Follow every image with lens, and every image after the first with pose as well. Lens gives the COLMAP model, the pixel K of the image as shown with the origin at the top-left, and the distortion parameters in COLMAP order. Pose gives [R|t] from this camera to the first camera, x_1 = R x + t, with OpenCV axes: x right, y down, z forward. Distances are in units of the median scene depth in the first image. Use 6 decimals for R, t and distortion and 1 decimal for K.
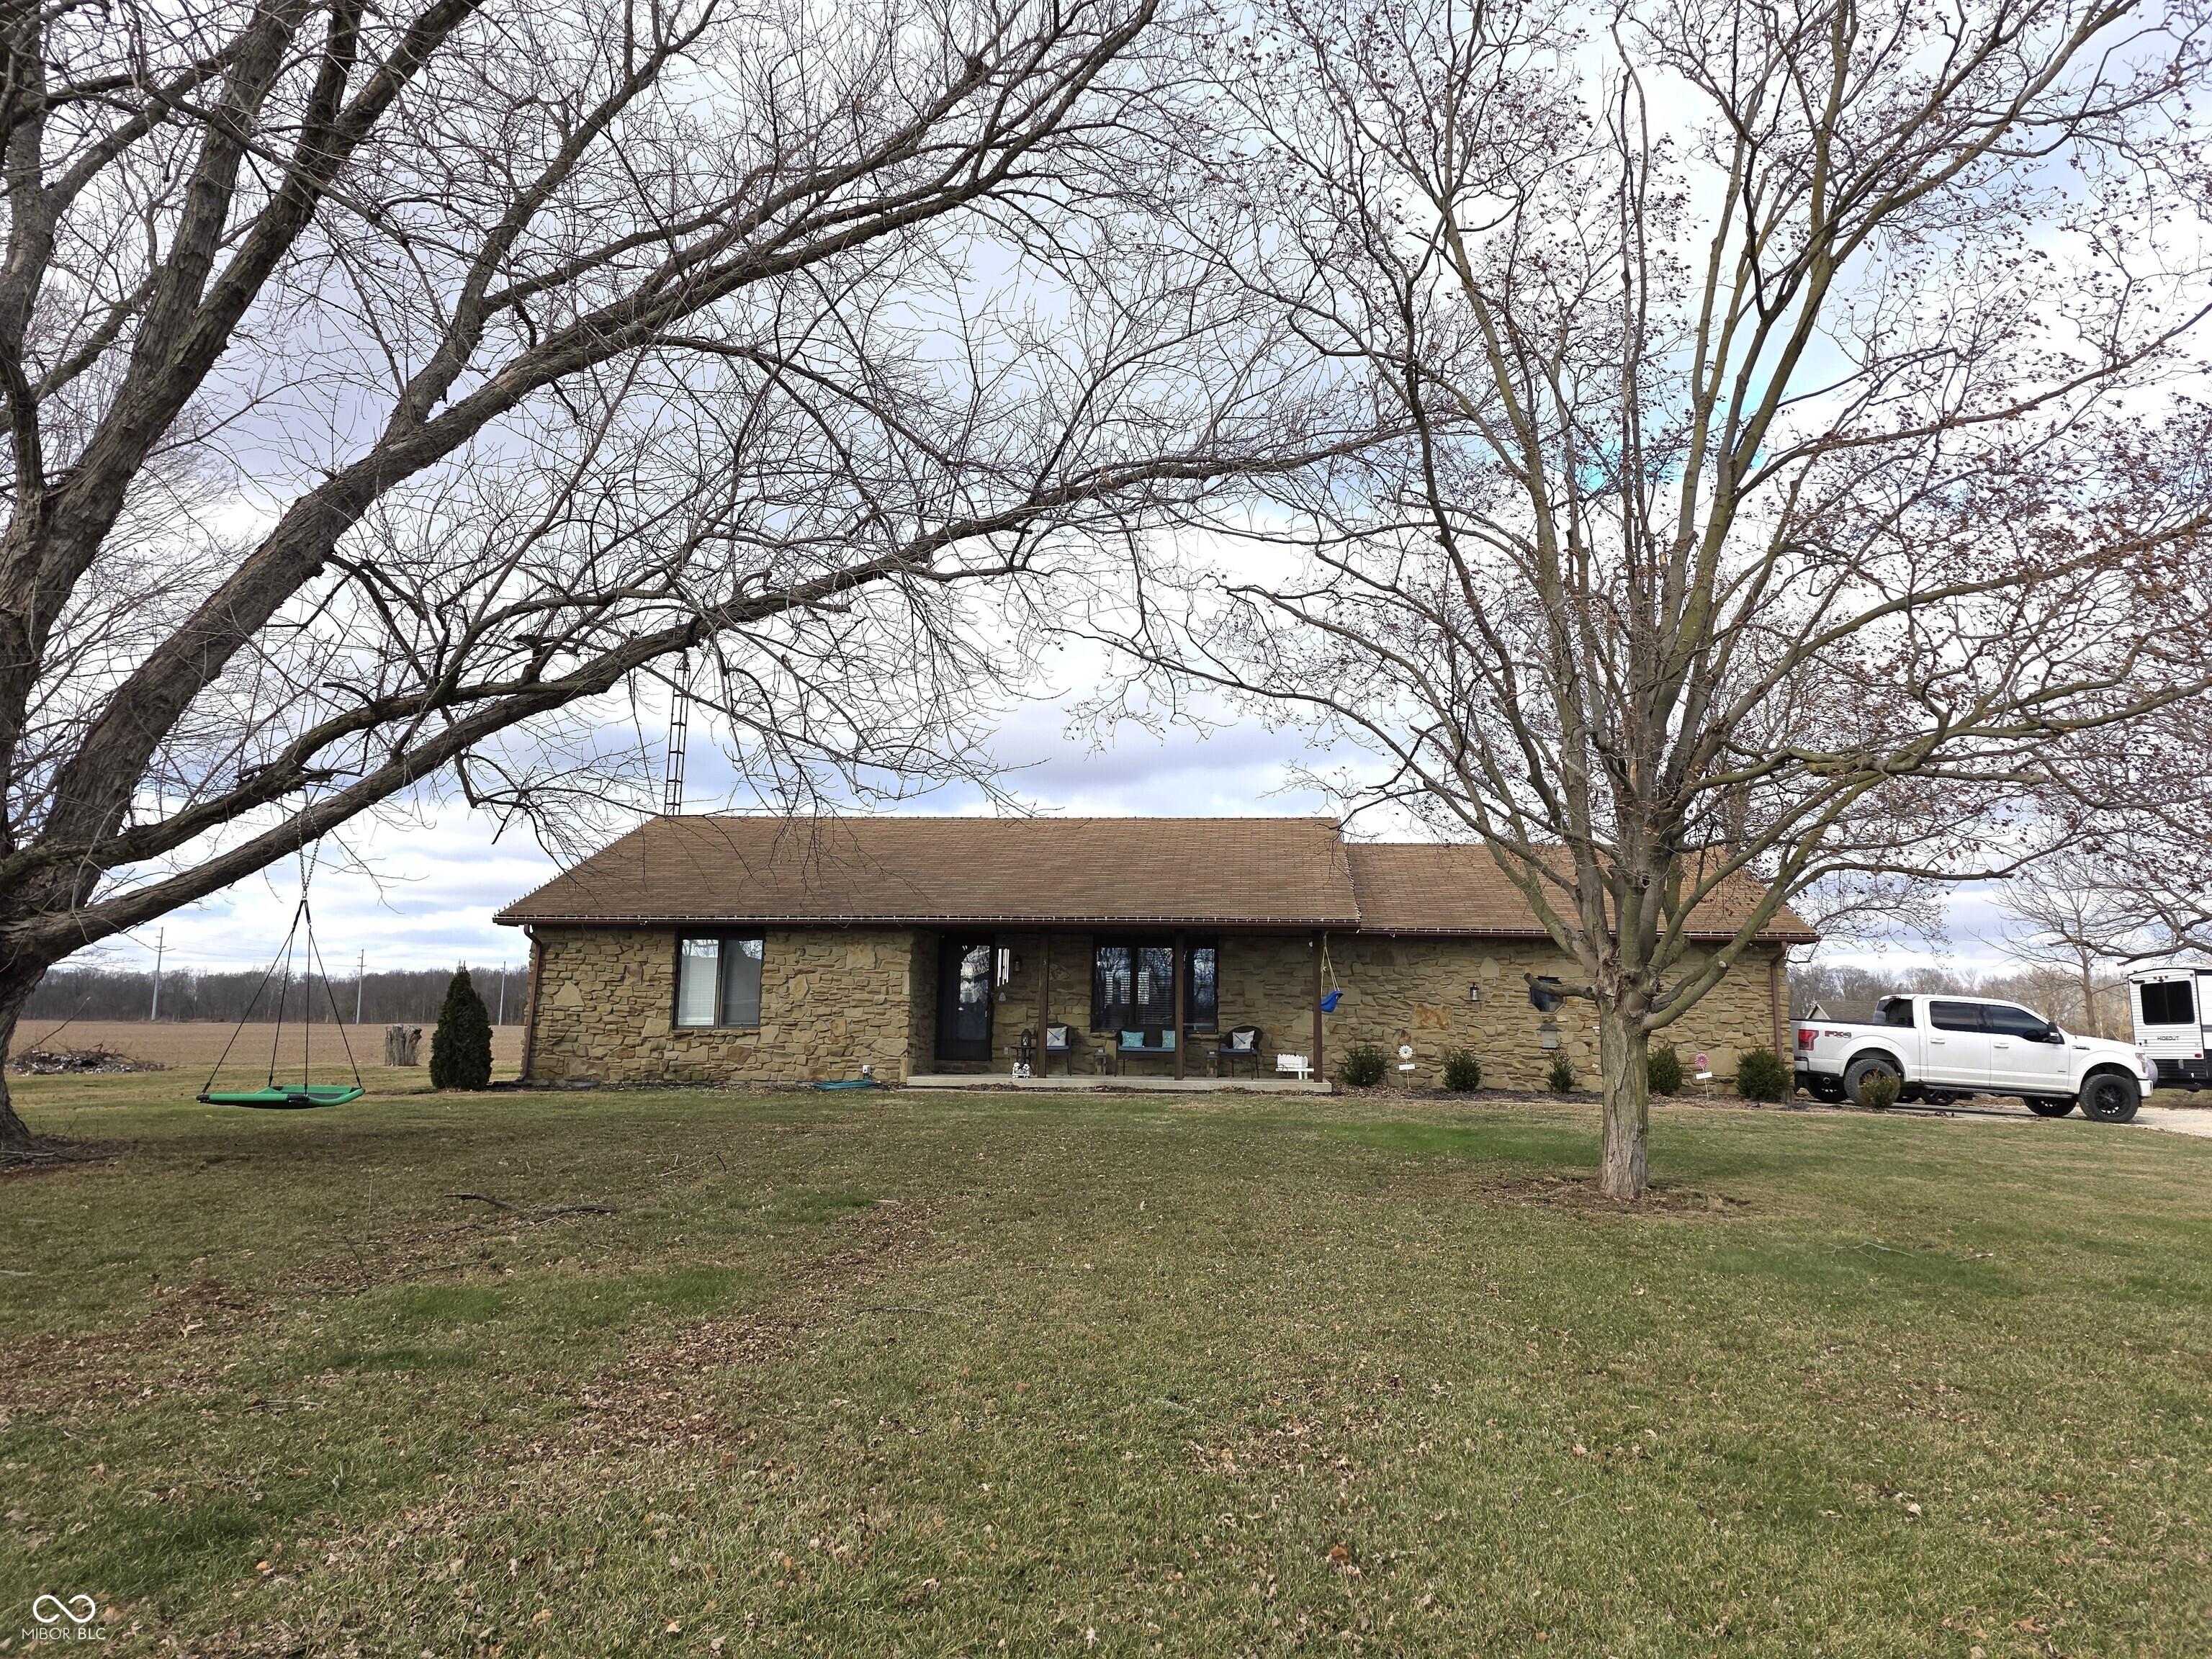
lens RADIAL K [[1472.9, 0, 1097.7], [0, 1472.9, 807.6], [0, 0, 1]] dist [0.102901, -0.084064]
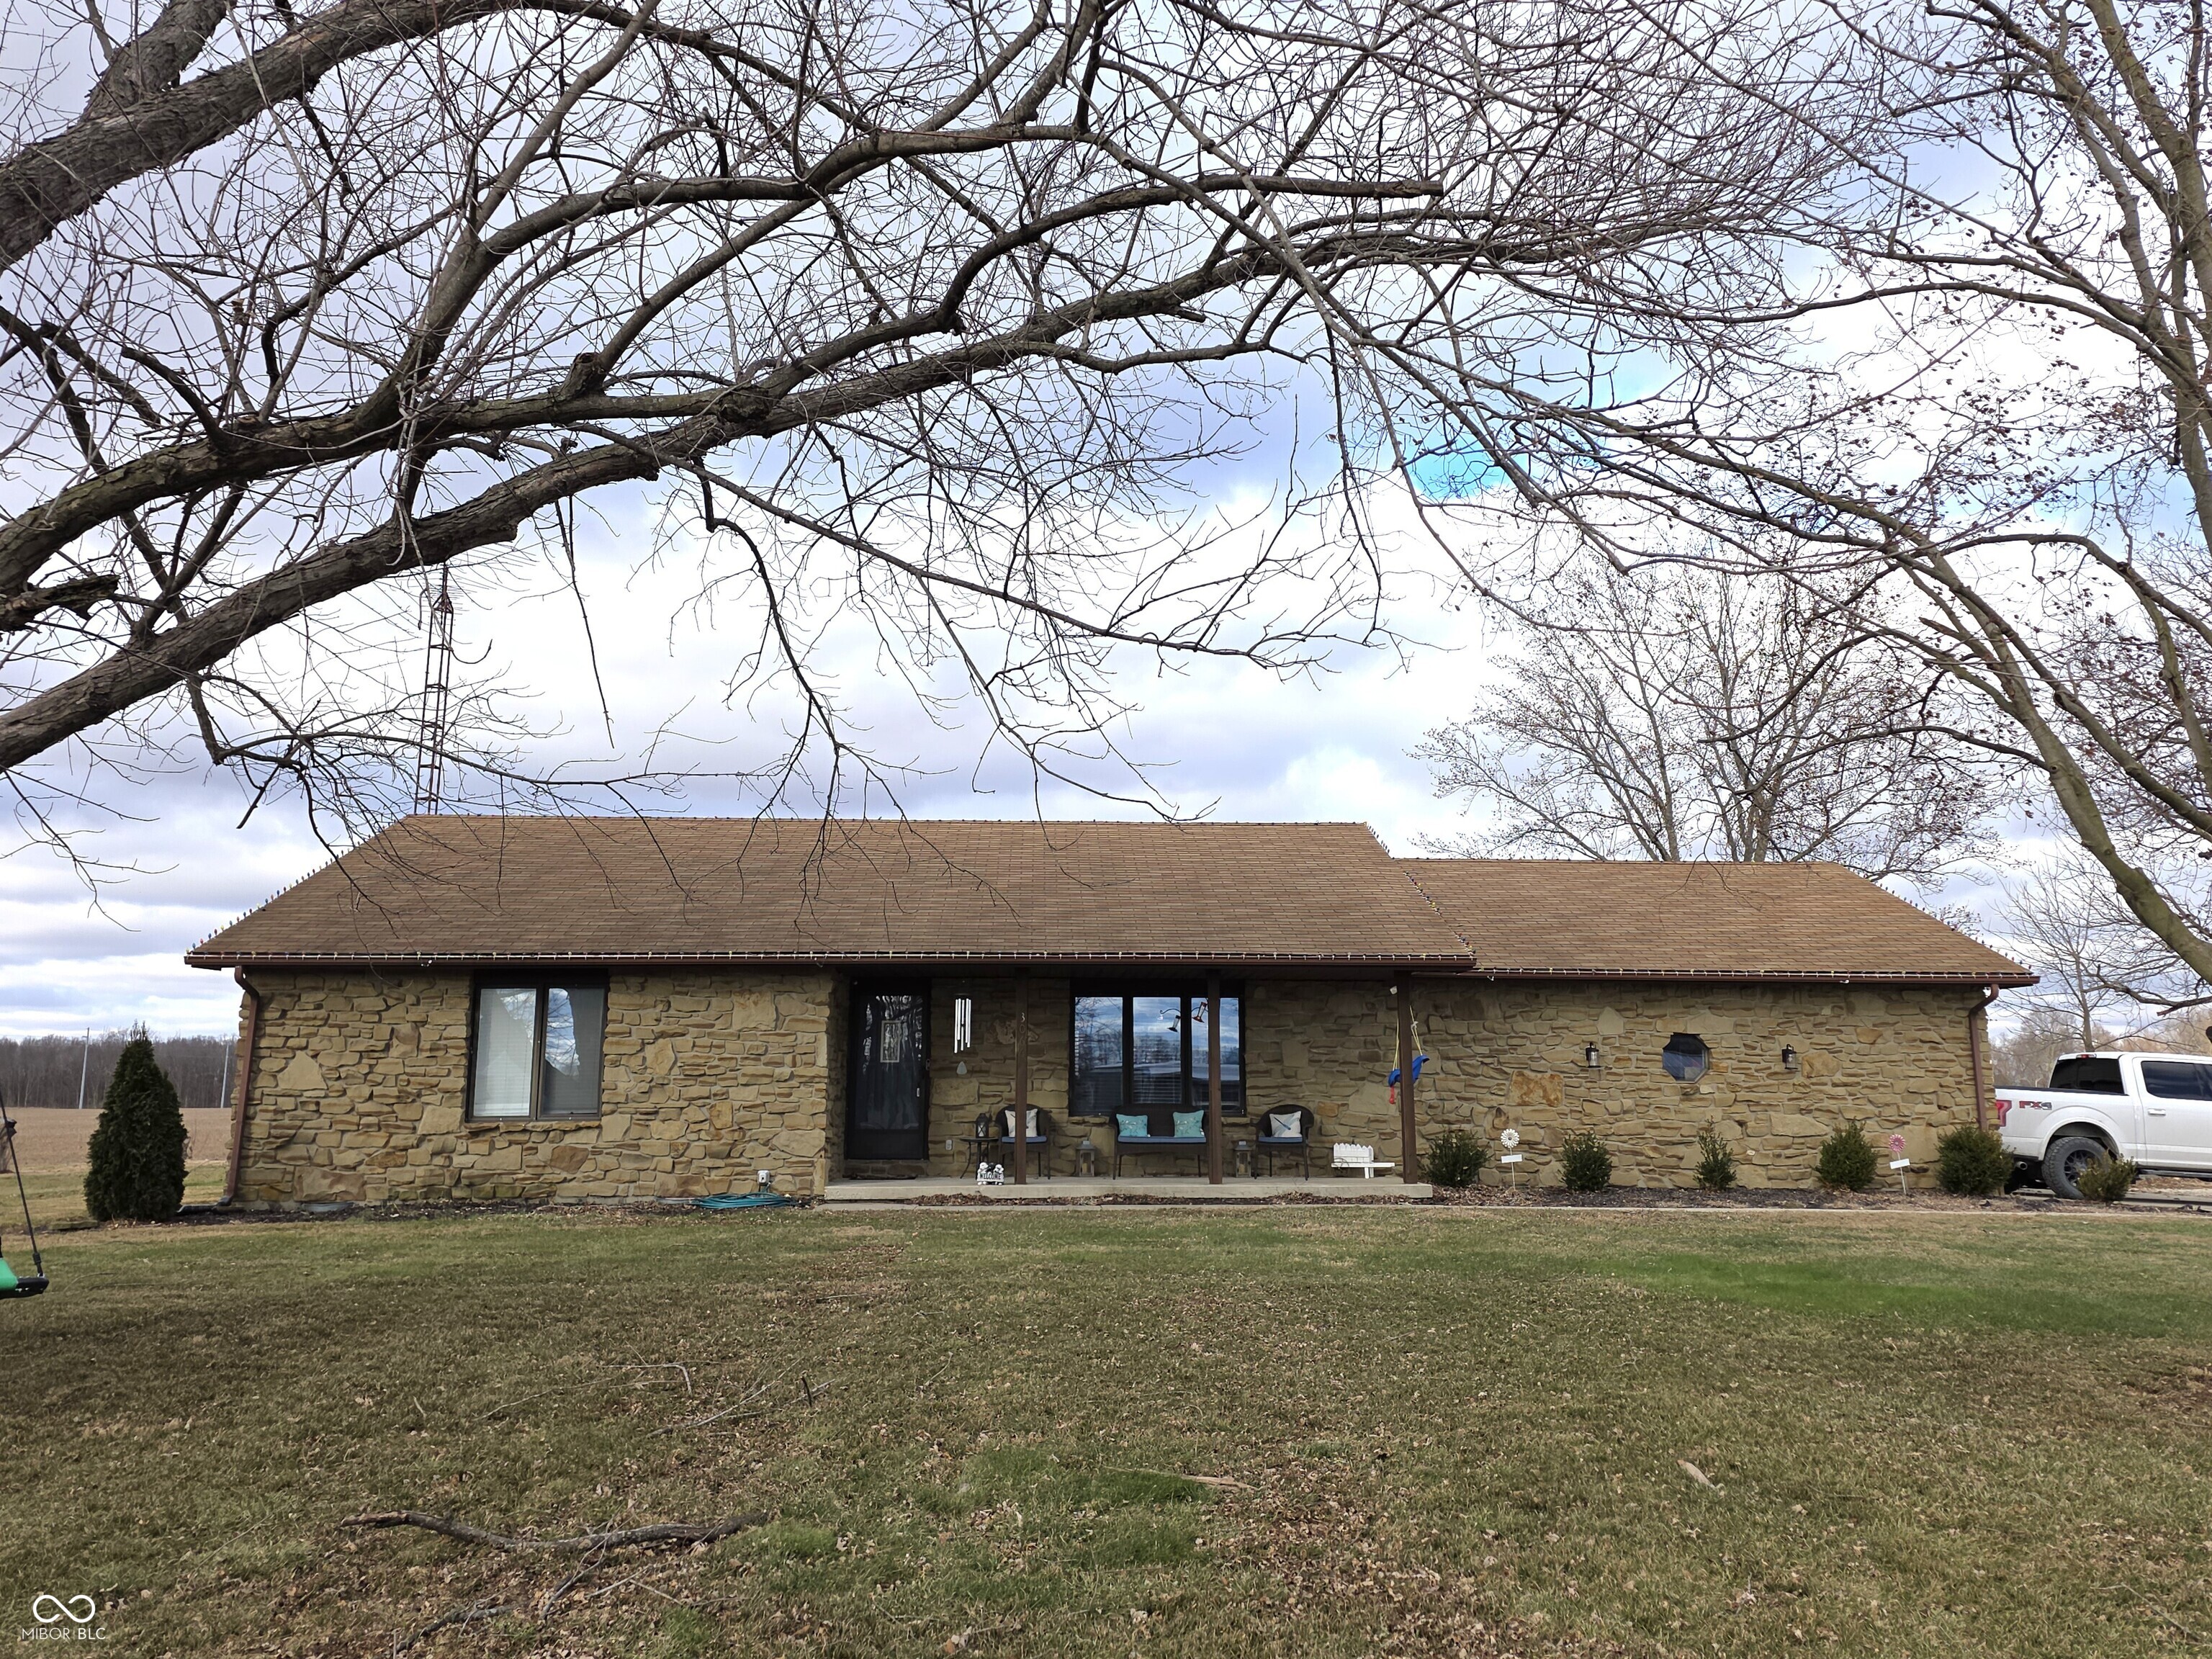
lens RADIAL K [[1711.3, 0, 1076.6], [0, 1711.3, 800.5], [0, 0, 1]] dist [0.081360, -0.053054]
pose [[0.990589, 0.010294, 0.136484, -0.121147], [-0.007144, 0.999697, -0.023549, 0.020327], [-0.136685, 0.022352, 0.990362, 0.185376]]
